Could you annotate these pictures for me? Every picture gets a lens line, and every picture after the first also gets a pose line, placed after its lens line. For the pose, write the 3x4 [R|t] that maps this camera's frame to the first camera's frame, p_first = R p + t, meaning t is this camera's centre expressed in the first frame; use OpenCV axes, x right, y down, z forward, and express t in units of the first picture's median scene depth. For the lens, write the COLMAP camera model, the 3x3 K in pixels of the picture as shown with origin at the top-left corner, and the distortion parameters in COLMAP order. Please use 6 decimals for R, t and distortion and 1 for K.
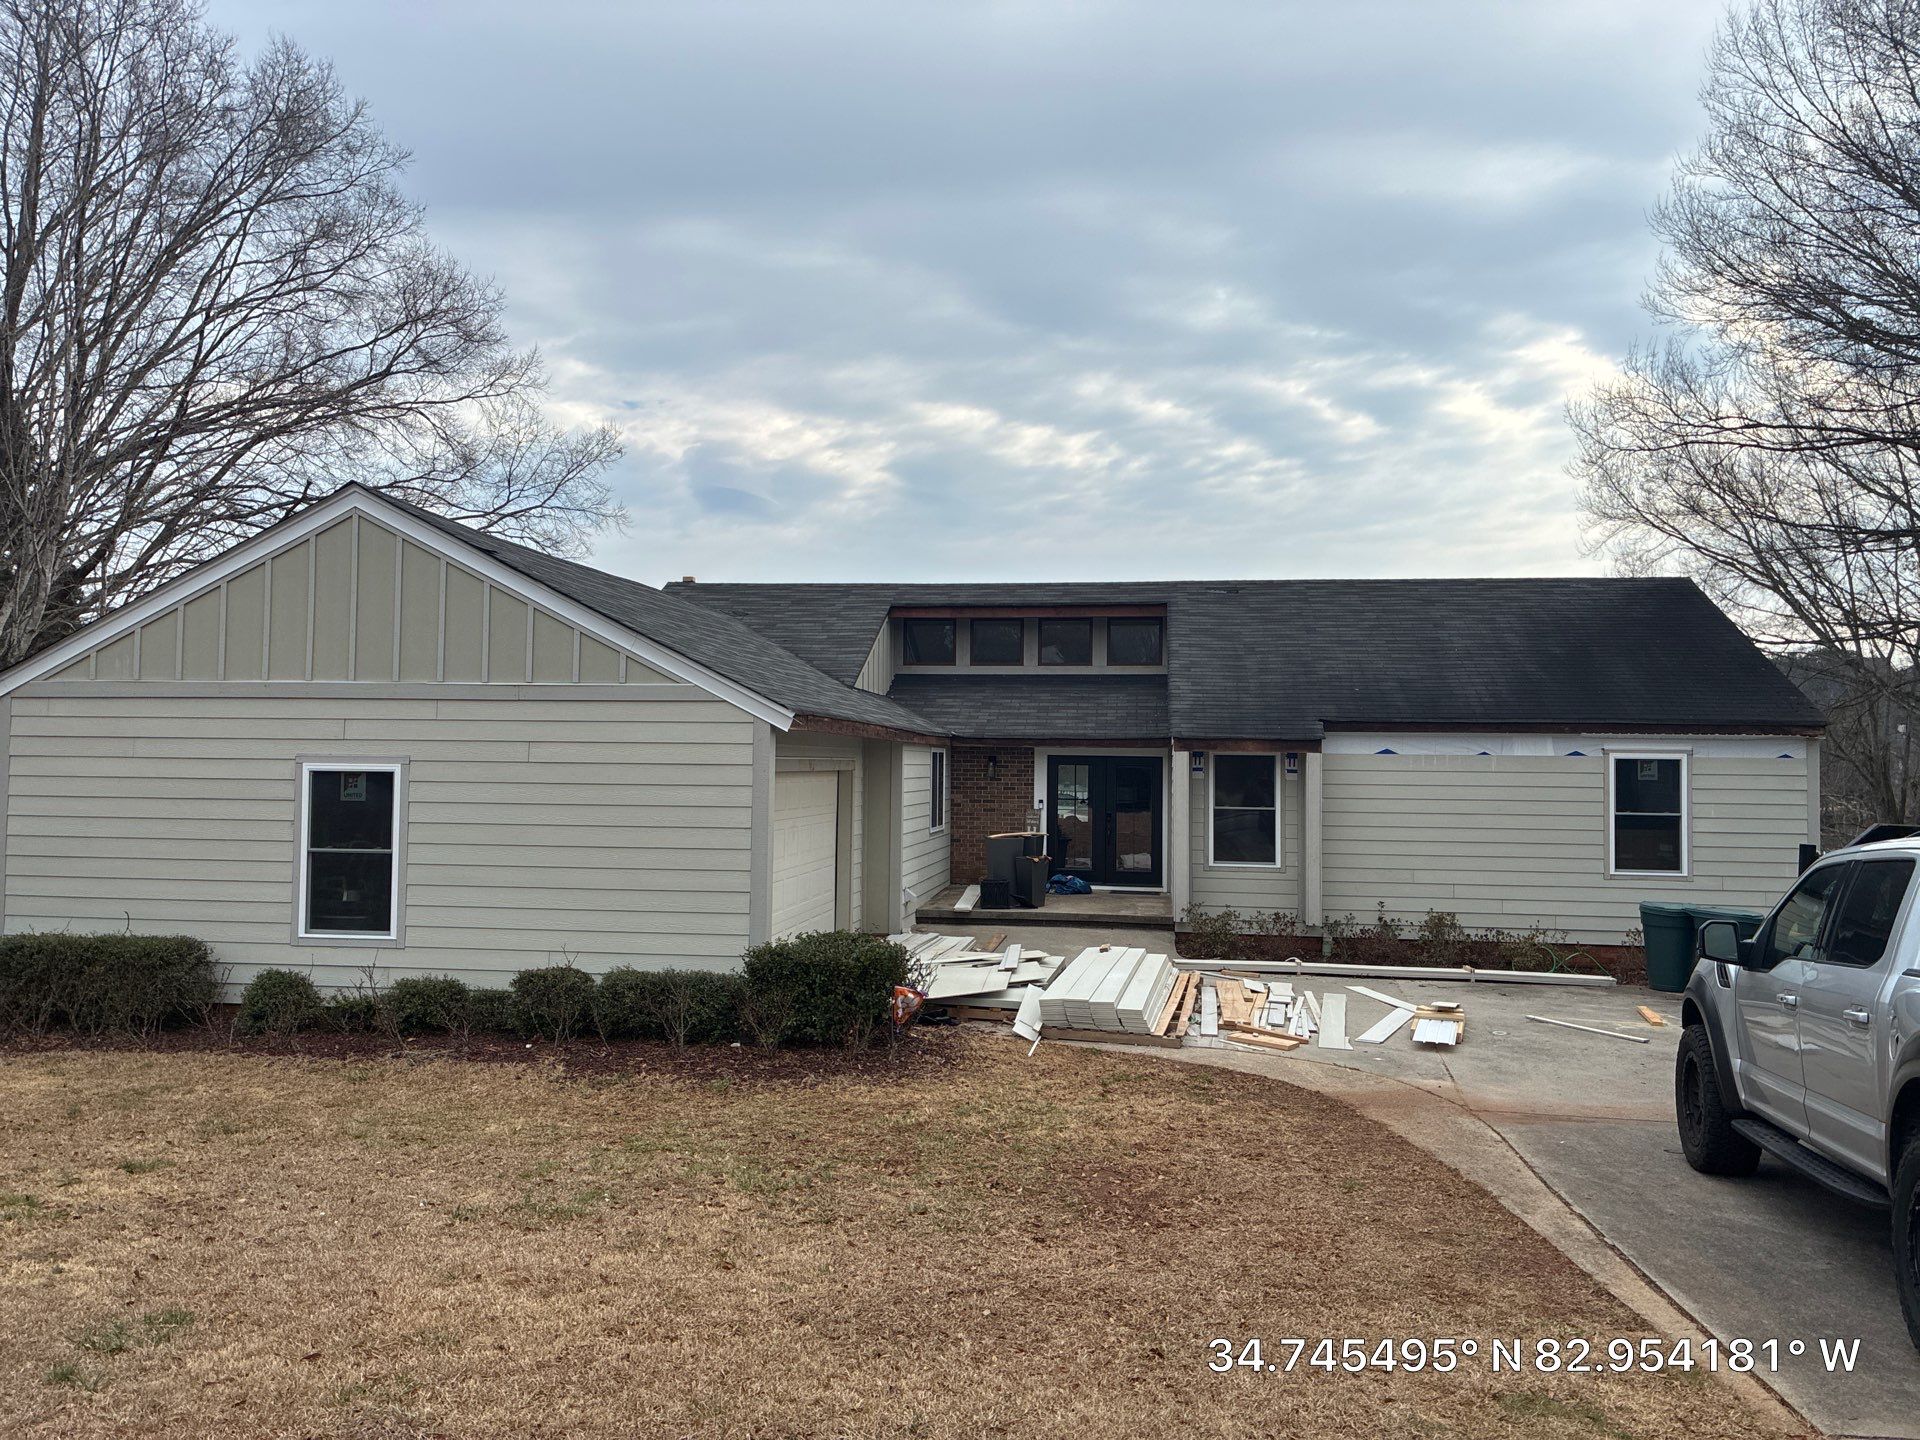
lens RADIAL K [[1475.5, 0, 960.0], [0, 1475.5, 720.0], [0, 0, 1]] dist [0.007907, 0.002709]
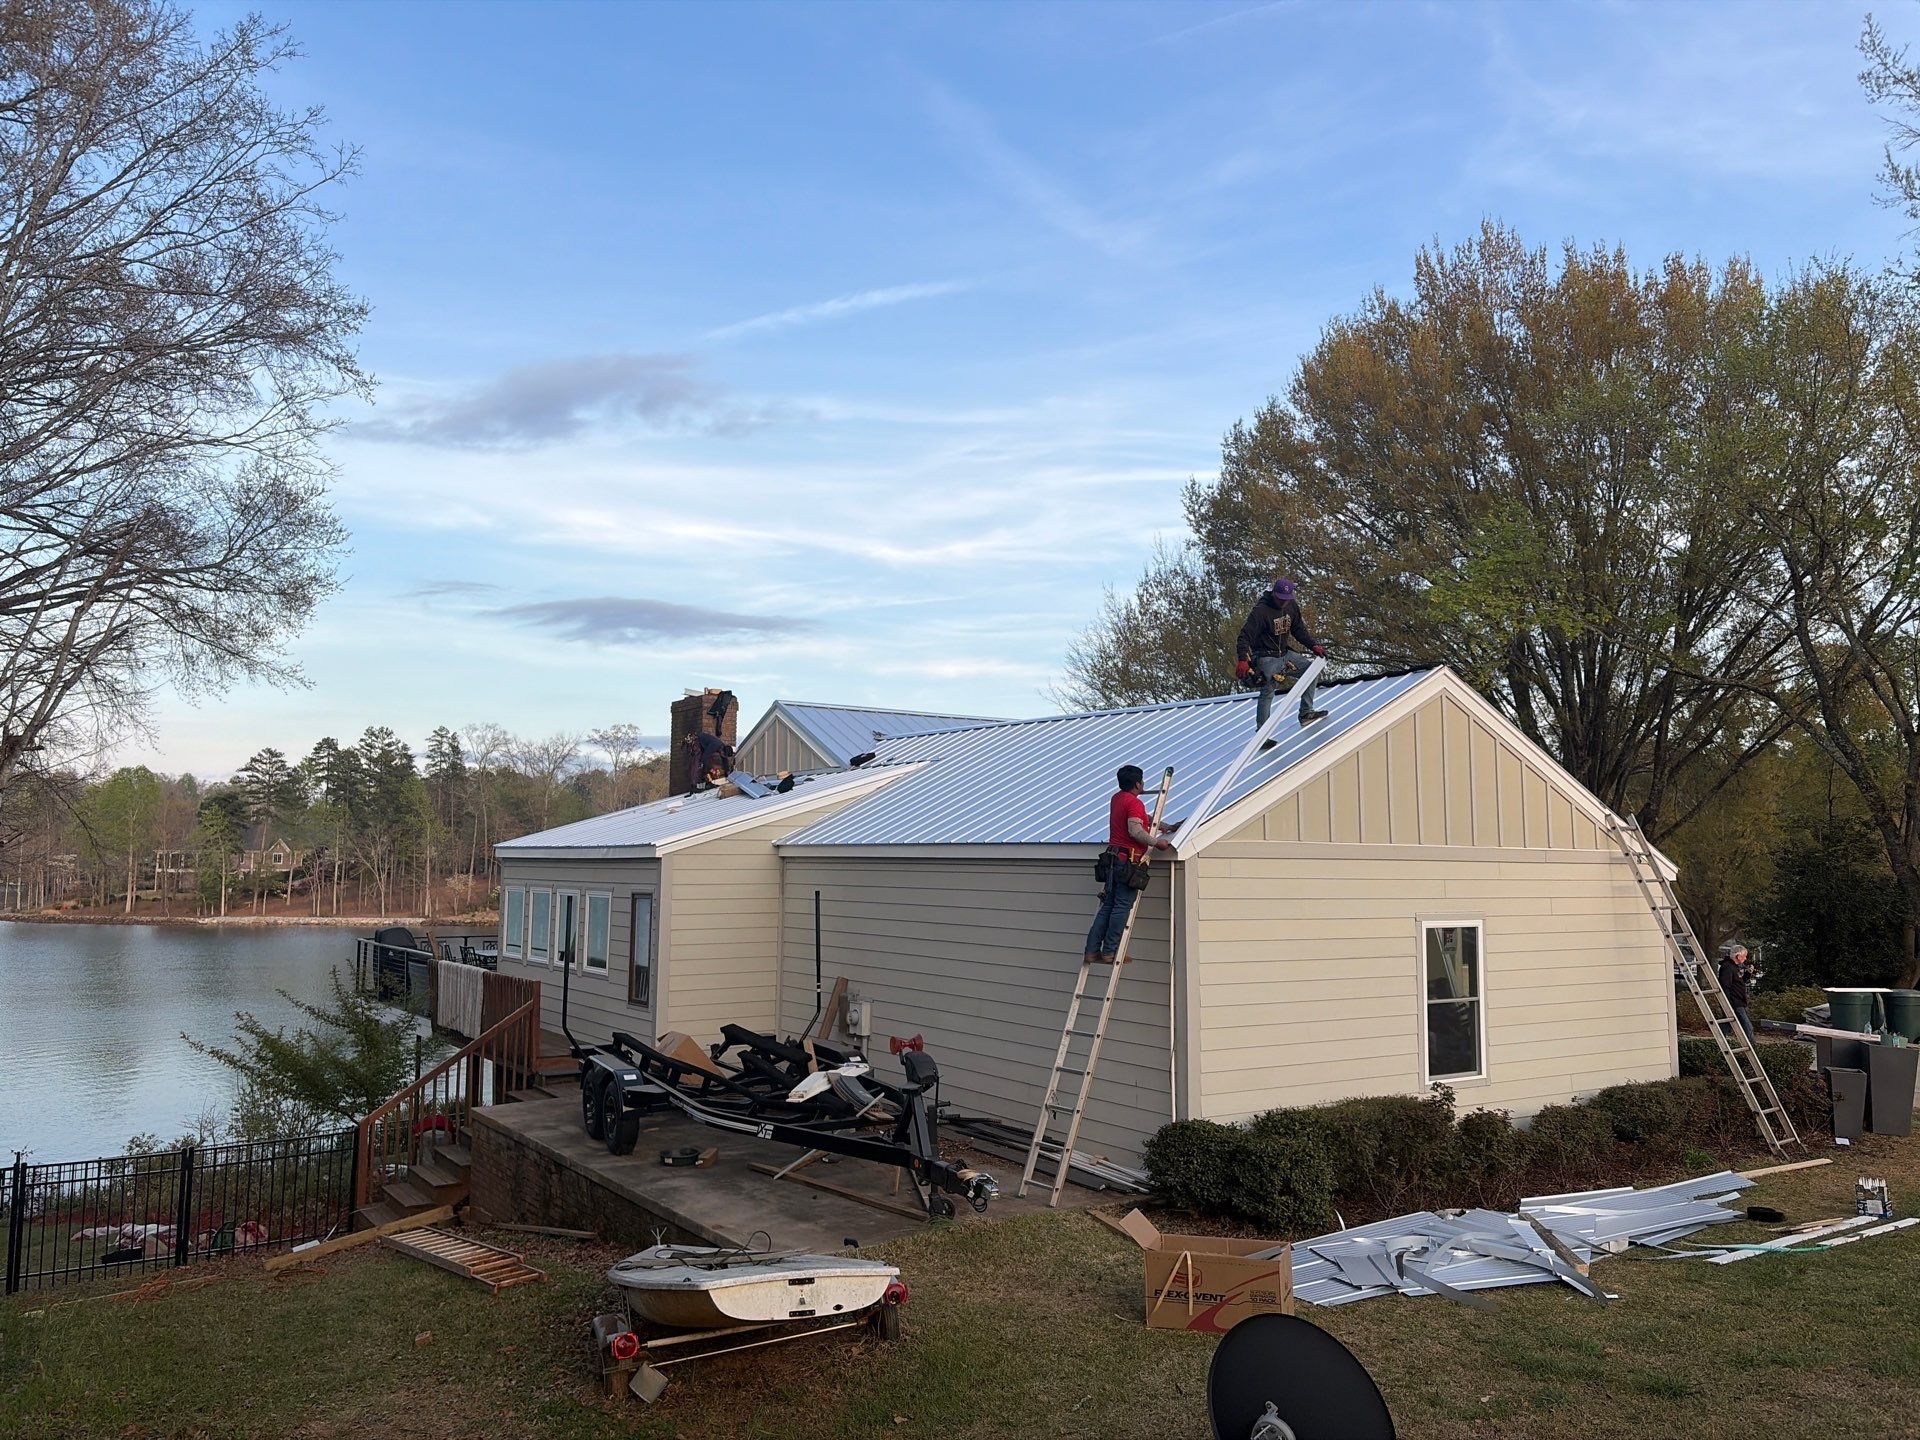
lens RADIAL K [[1475.5, 0, 960.0], [0, 1475.5, 720.0], [0, 0, 1]] dist [0.007907, 0.002709]
pose [[0.748660, 0.058901, 0.660332, -1.420560], [-0.017590, 0.997460, -0.069030, -0.036763], [-0.662721, 0.040065, 0.747794, 0.412367]]
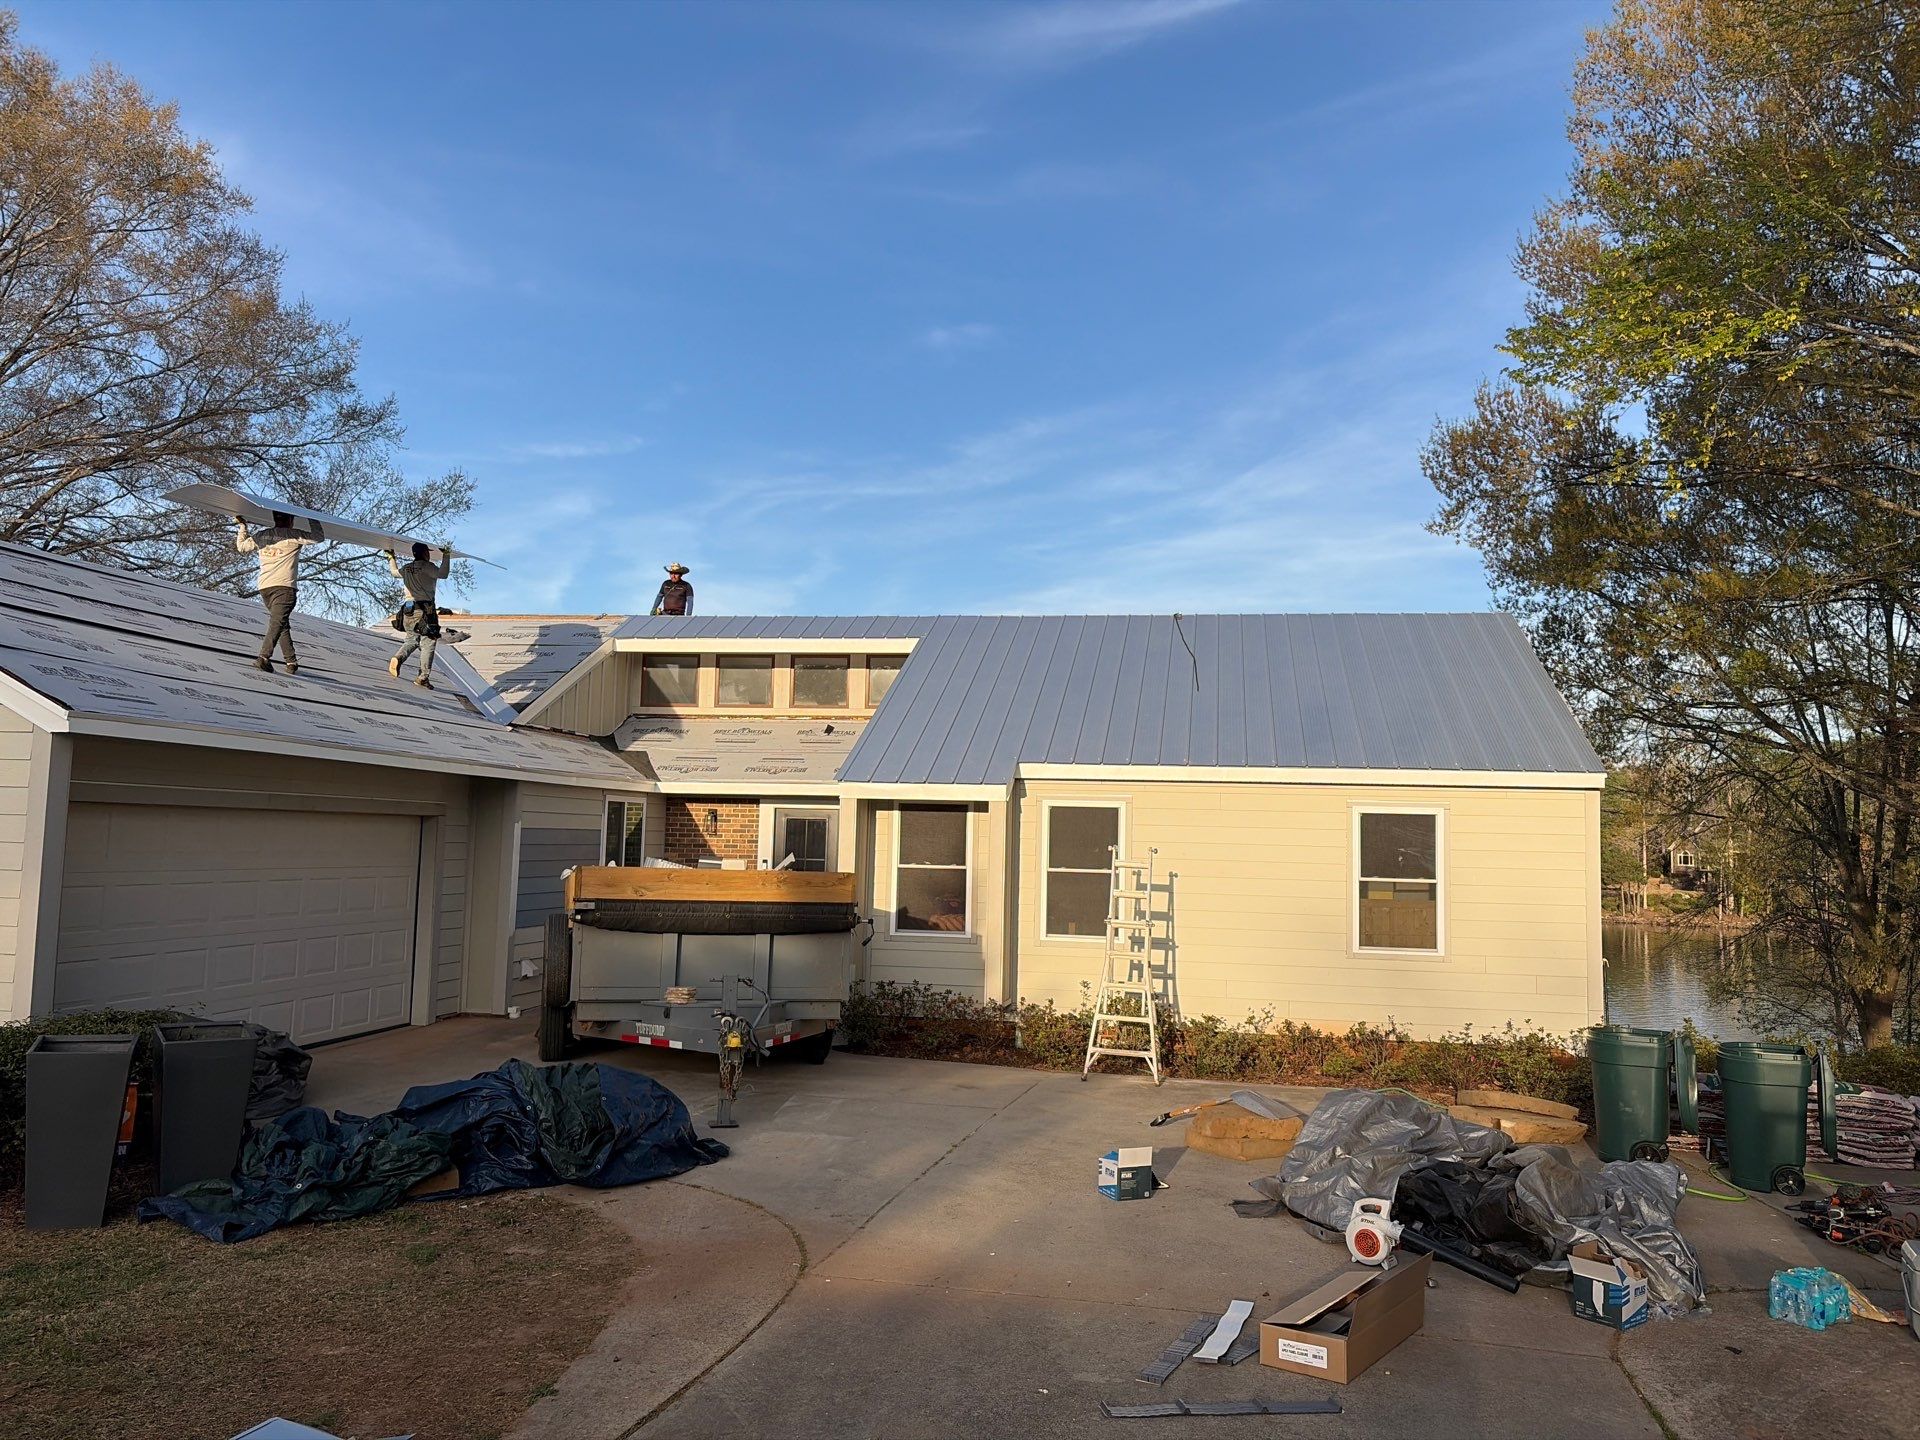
lens RADIAL K [[1413.0, 0, 973.7], [0, 1413.0, 714.8], [0, 0, 1]] dist [0.076565, -0.074361]
pose [[0.999051, 0.006906, -0.043005, 0.368252], [-0.009730, 0.997785, -0.065810, 0.036793], [0.042455, 0.066166, 0.996905, 0.261738]]
